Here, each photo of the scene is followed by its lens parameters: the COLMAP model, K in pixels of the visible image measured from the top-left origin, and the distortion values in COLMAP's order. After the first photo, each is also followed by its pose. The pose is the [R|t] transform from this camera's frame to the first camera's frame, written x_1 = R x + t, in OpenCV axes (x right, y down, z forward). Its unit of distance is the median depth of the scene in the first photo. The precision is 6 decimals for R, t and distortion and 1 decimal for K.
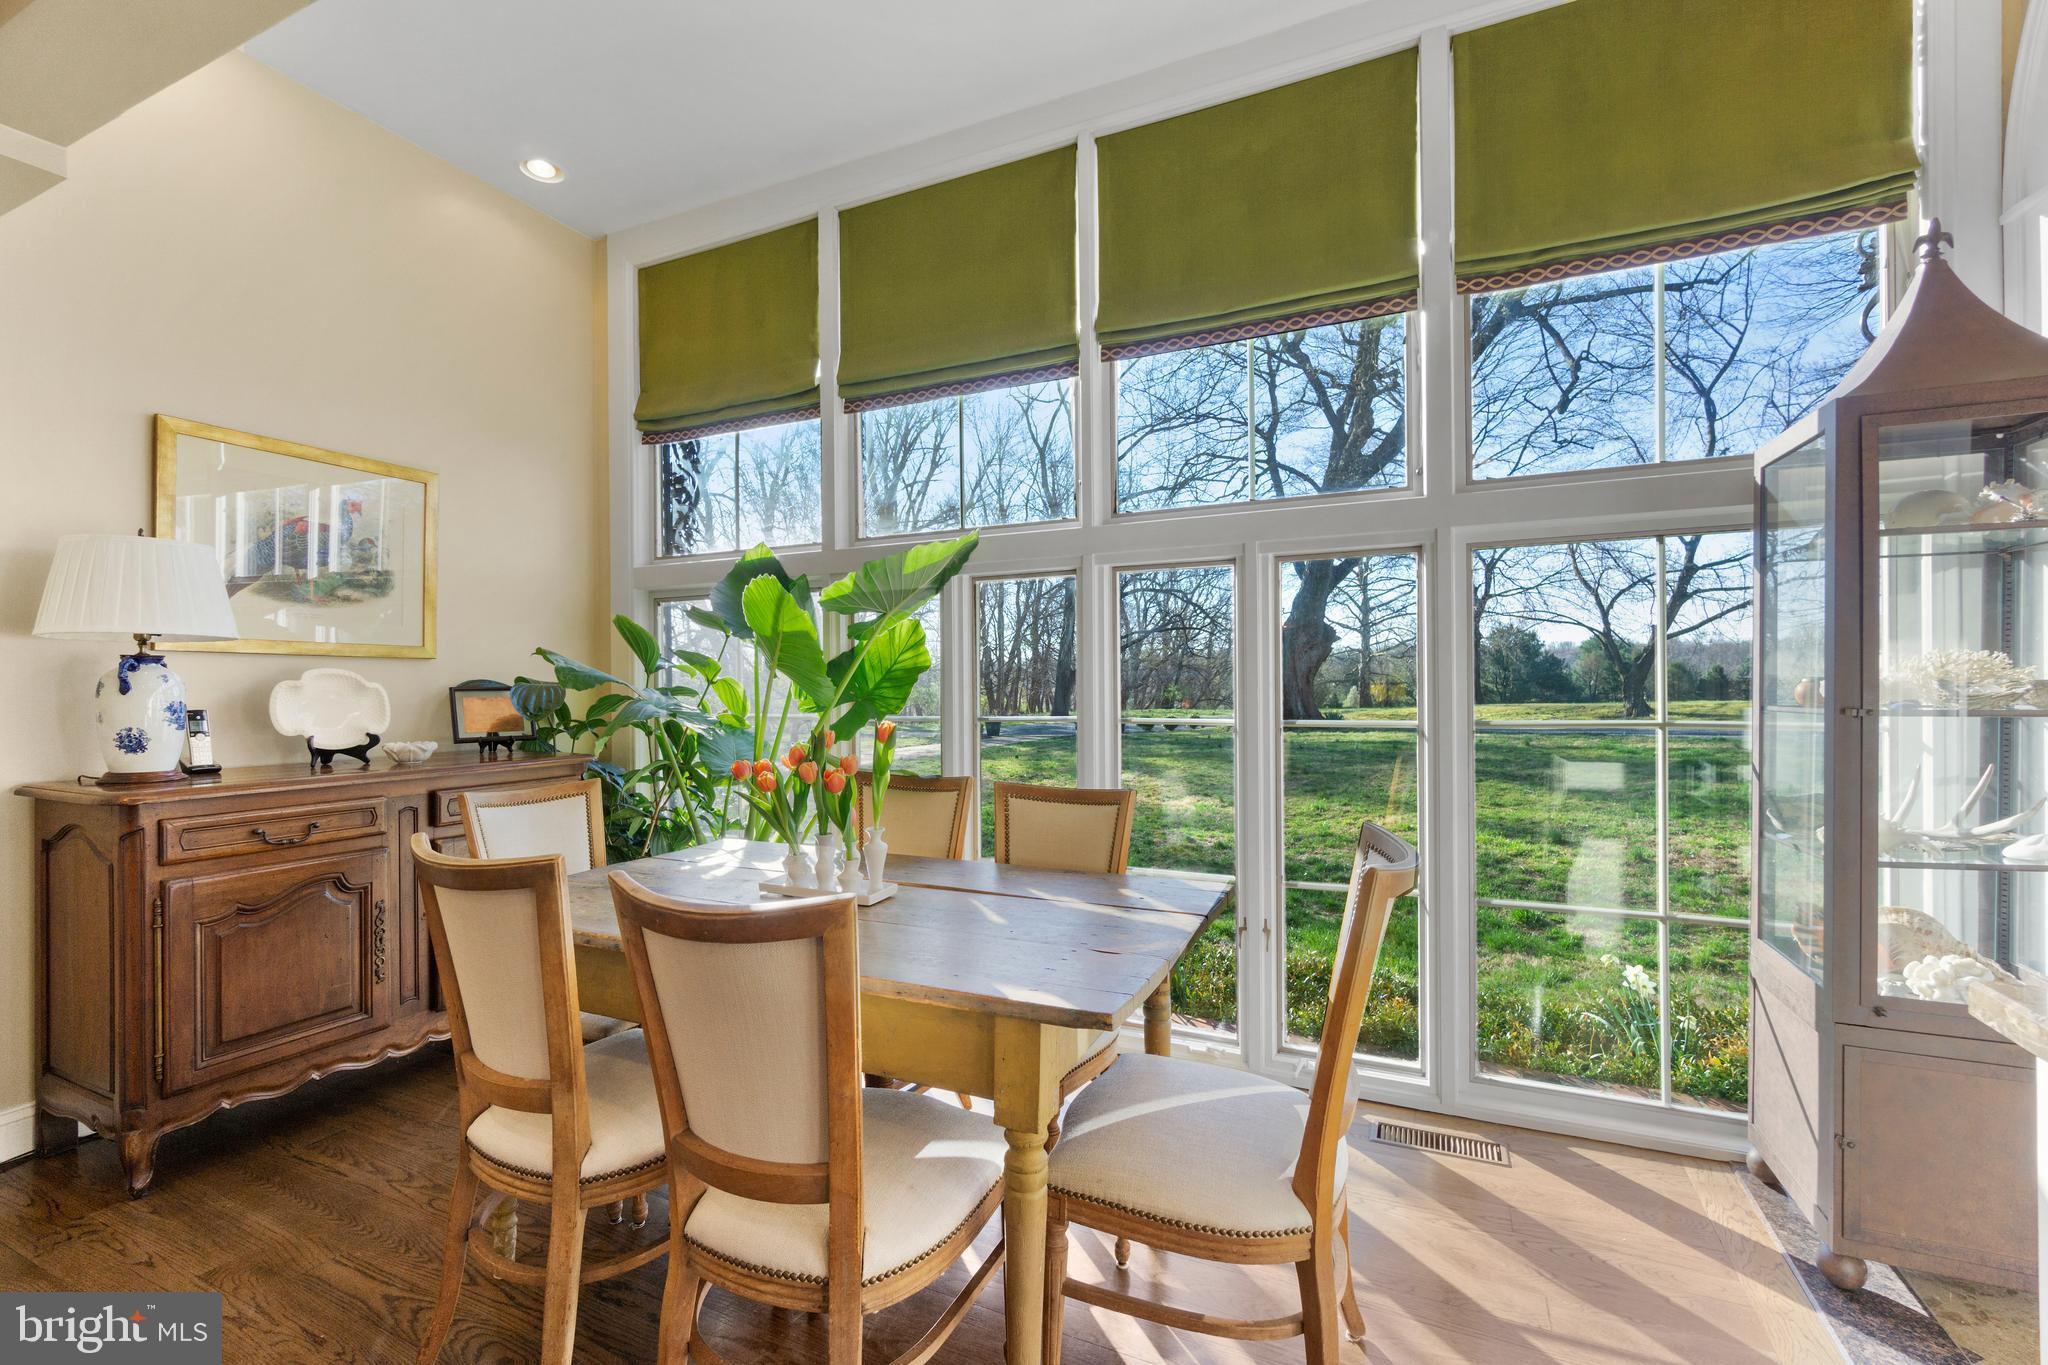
lens RADIAL K [[906.9, 0, 1020.4], [0, 906.9, 679.2], [0, 0, 1]] dist [-0.001231, -0.000275]
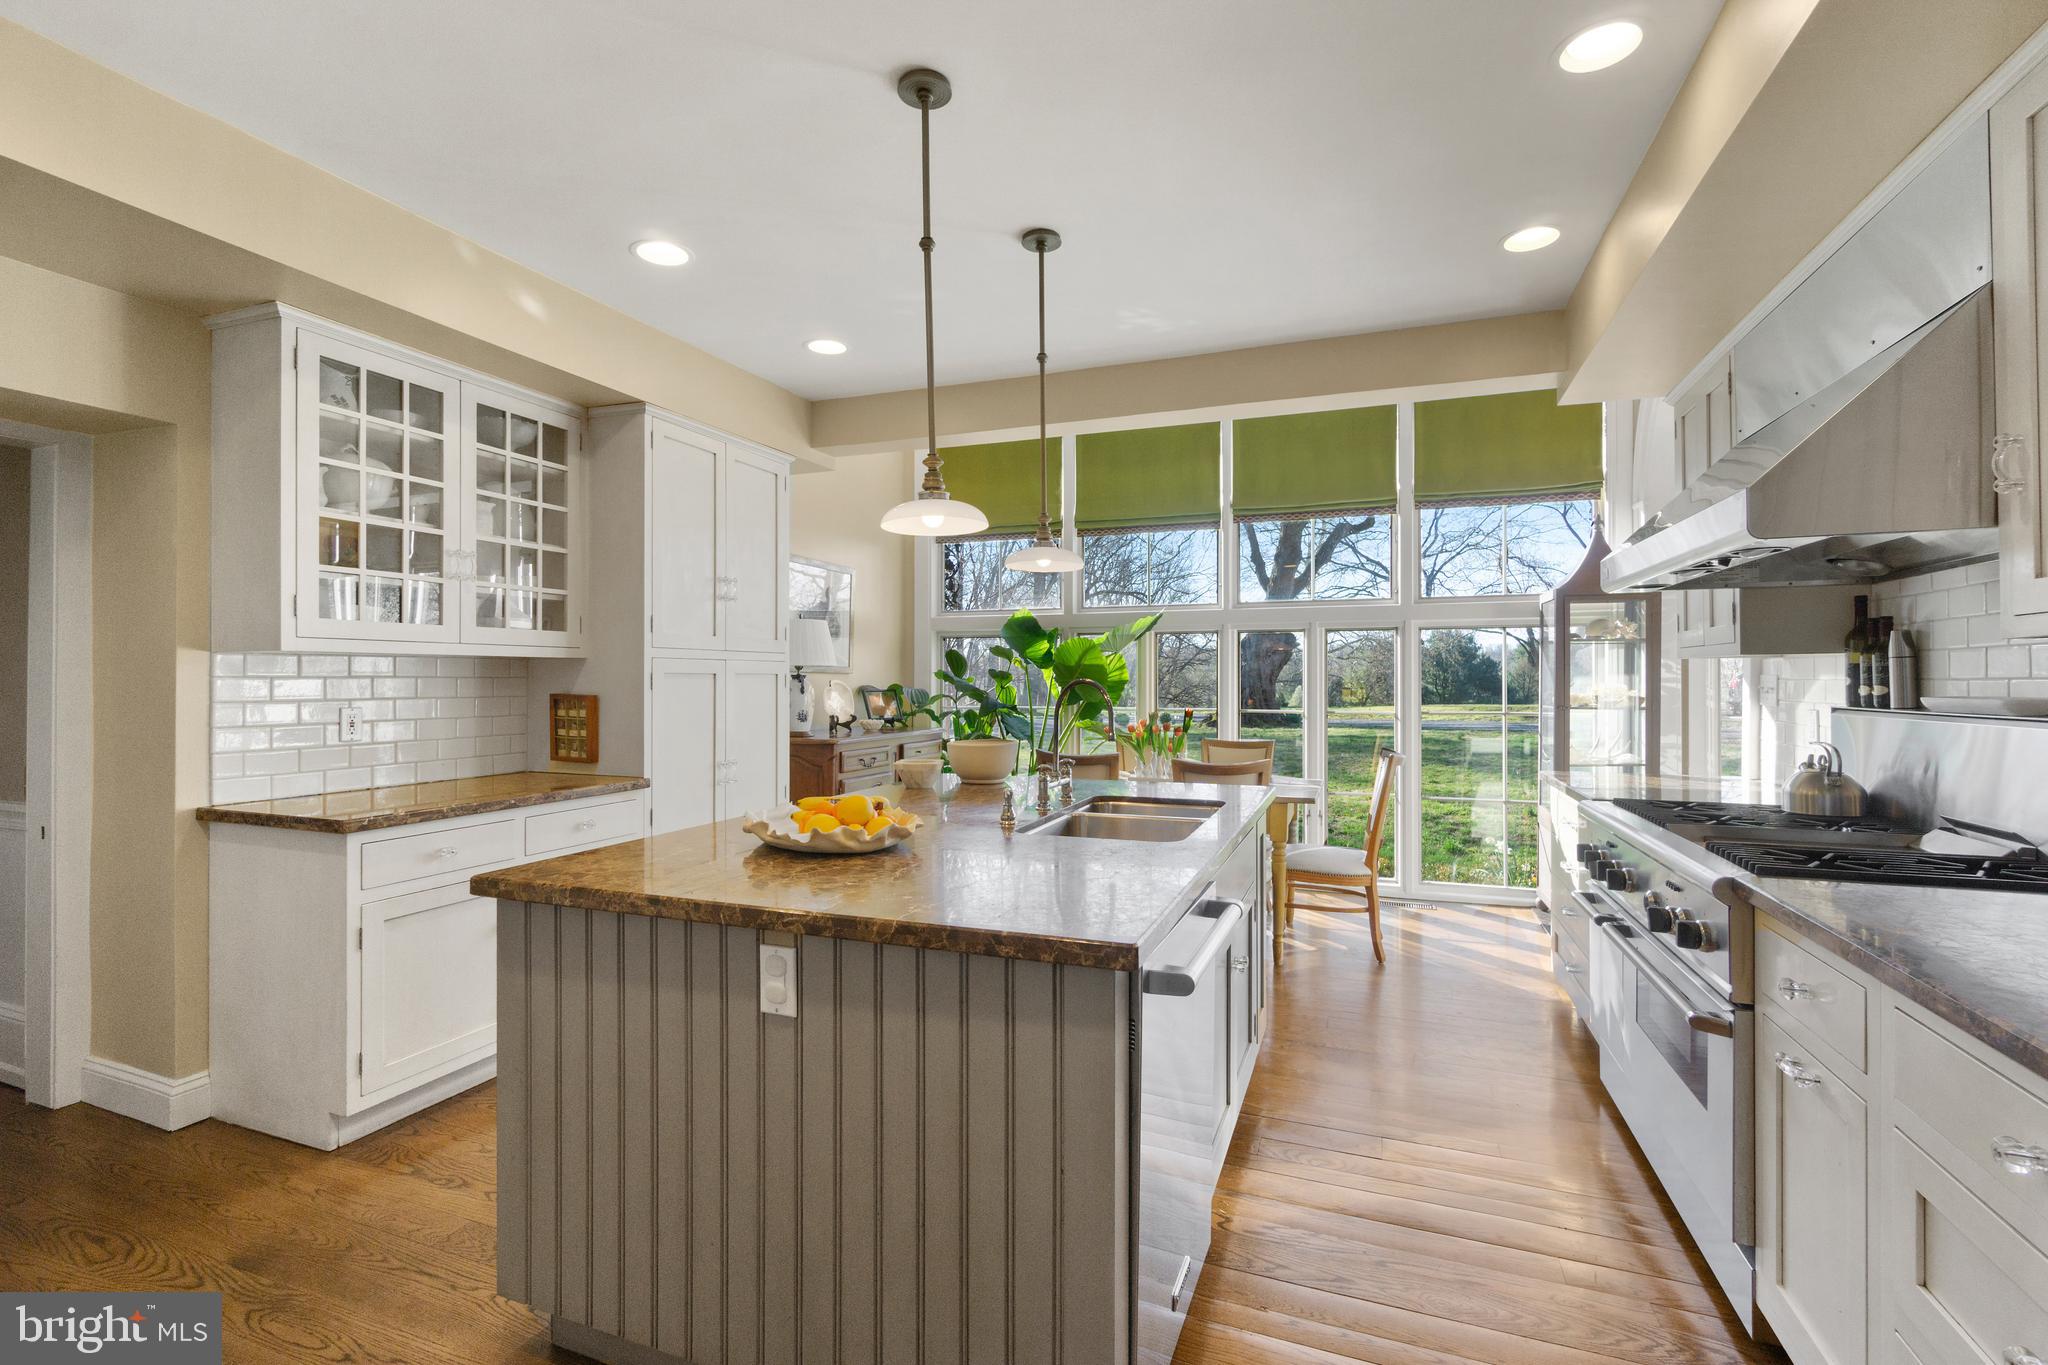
lens RADIAL K [[906.9, 0, 1020.4], [0, 906.9, 679.2], [0, 0, 1]] dist [-0.001231, -0.000275]
pose [[0.998562, 0.006436, 0.053218, -0.305016], [-0.006544, 0.999977, 0.001870, -0.013362], [-0.053205, -0.002216, 0.998581, -0.593396]]
